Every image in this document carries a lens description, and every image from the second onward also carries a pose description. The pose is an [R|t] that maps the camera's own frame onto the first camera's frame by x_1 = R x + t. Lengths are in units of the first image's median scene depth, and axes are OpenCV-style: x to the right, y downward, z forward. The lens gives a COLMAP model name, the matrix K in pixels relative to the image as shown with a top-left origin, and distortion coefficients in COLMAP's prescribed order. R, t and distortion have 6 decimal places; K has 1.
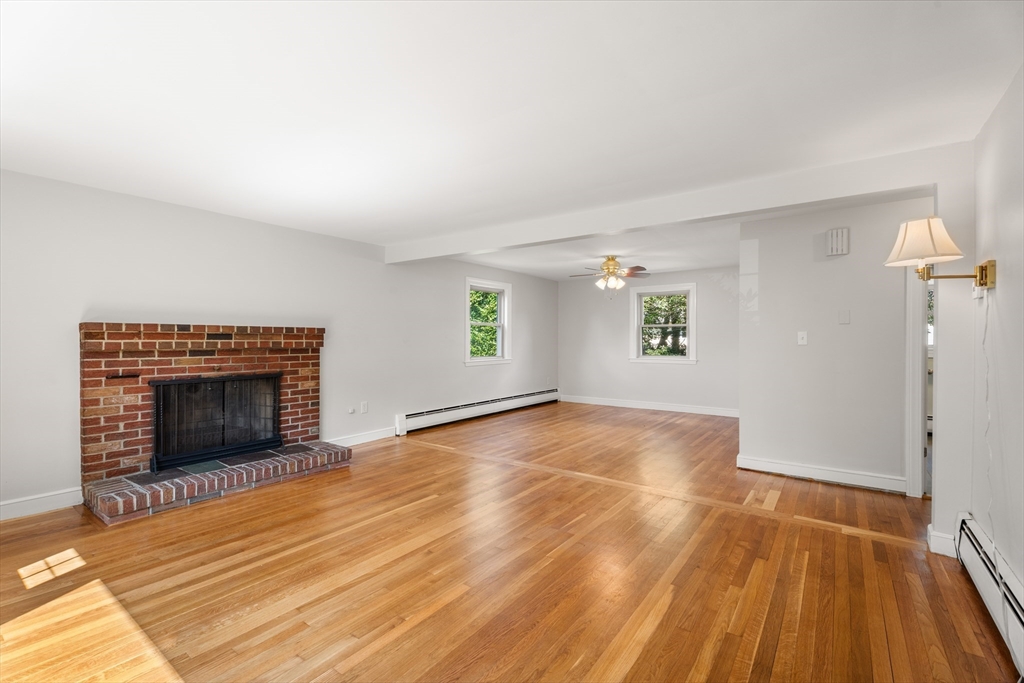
lens RADIAL K [[454.1, 0, 512.3], [0, 454.1, 339.2], [0, 0, 1]] dist [0.000553, 0.000253]
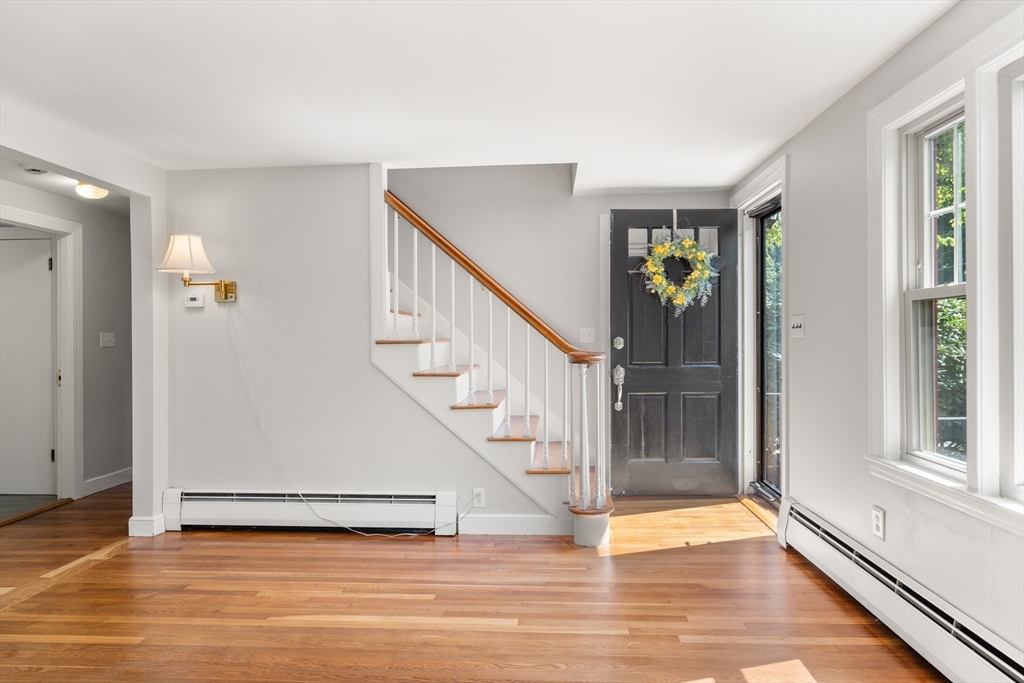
lens RADIAL K [[625.4, 0, 514.9], [0, 625.4, 339.0], [0, 0, 1]] dist [-0.004350, 0.002631]
pose [[-0.548173, 0.002751, 0.836360, -0.653079], [0.009136, 0.999955, 0.002699, 0.000971], [-0.836315, 0.009120, -0.548174, 0.891657]]
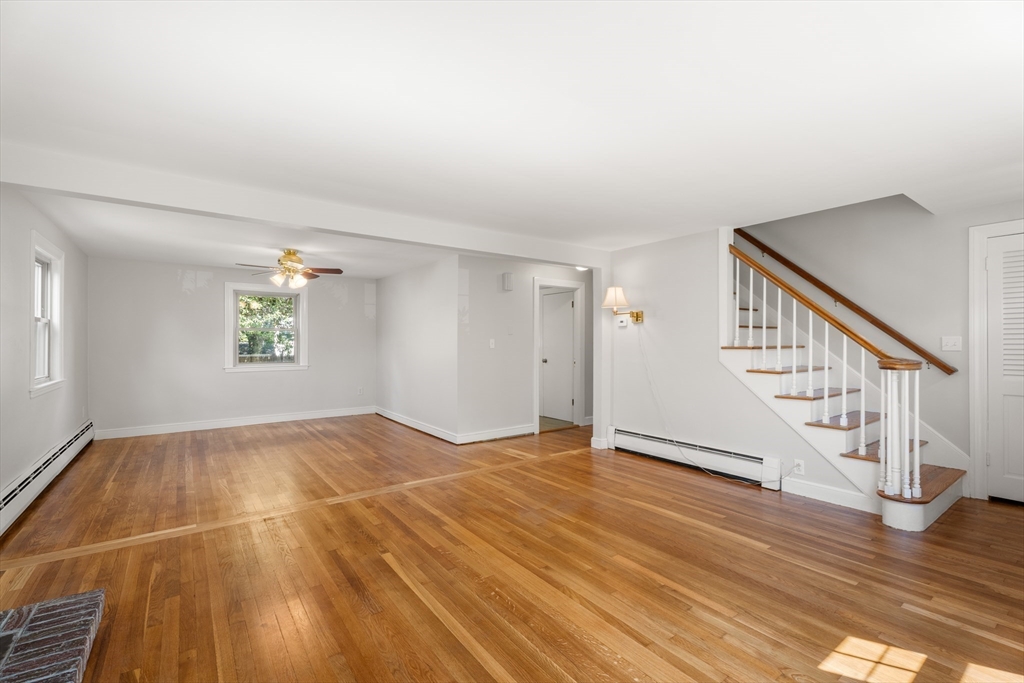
lens RADIAL K [[454.1, 0, 510.2], [0, 454.1, 344.2], [0, 0, 1]] dist [0.000553, 0.000253]
pose [[0.294145, -0.005978, 0.955742, -0.926259], [0.002771, 0.999982, 0.005402, -0.010819], [-0.955757, 0.001059, 0.294156, 0.646822]]
